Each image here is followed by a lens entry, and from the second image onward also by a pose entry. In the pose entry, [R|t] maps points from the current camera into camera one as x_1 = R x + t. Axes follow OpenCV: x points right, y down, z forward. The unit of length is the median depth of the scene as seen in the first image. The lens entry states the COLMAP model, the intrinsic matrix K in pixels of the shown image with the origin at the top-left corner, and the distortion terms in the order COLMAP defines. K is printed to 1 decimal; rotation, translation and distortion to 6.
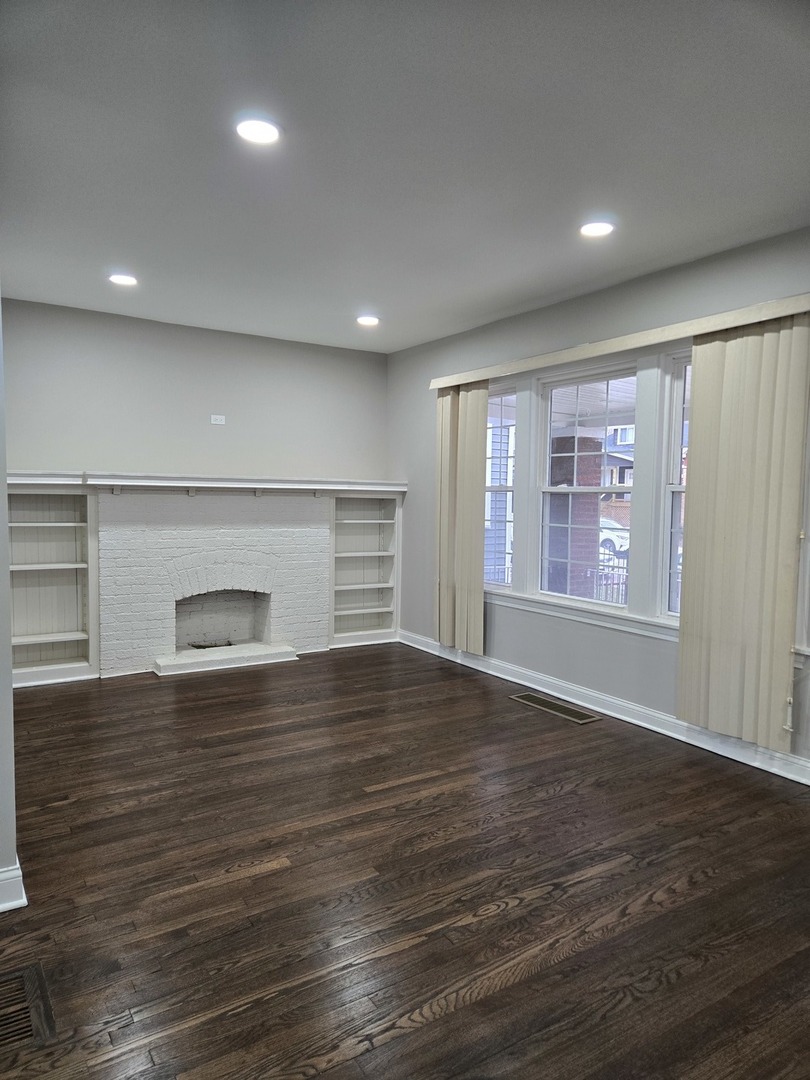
lens RADIAL K [[717.6, 0, 402.3], [0, 717.6, 539.5], [0, 0, 1]] dist [0.045382, -0.009476]
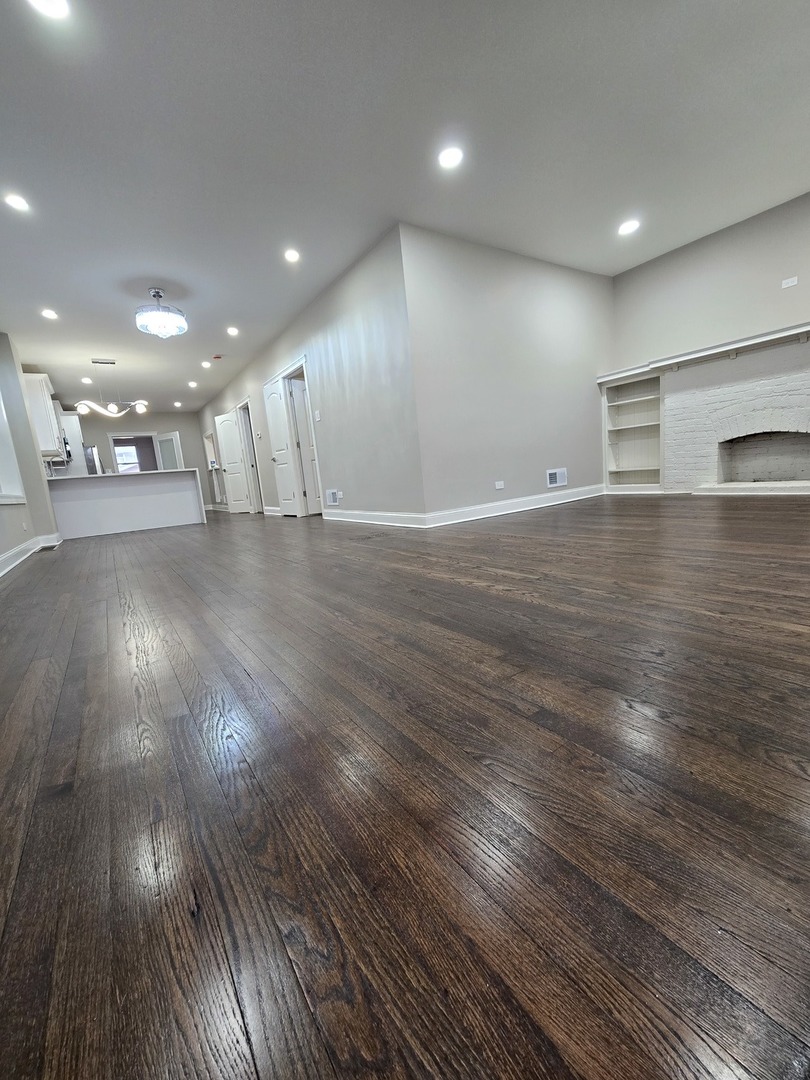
lens RADIAL K [[436.6, 0, 403.0], [0, 436.6, 540.3], [0, 0, 1]] dist [0.000639, -0.000128]
pose [[0.031787, 0.142830, -0.989237, 0.538920], [0.026542, 0.989267, 0.143688, 0.141340], [0.999142, -0.030824, 0.027654, 0.404234]]
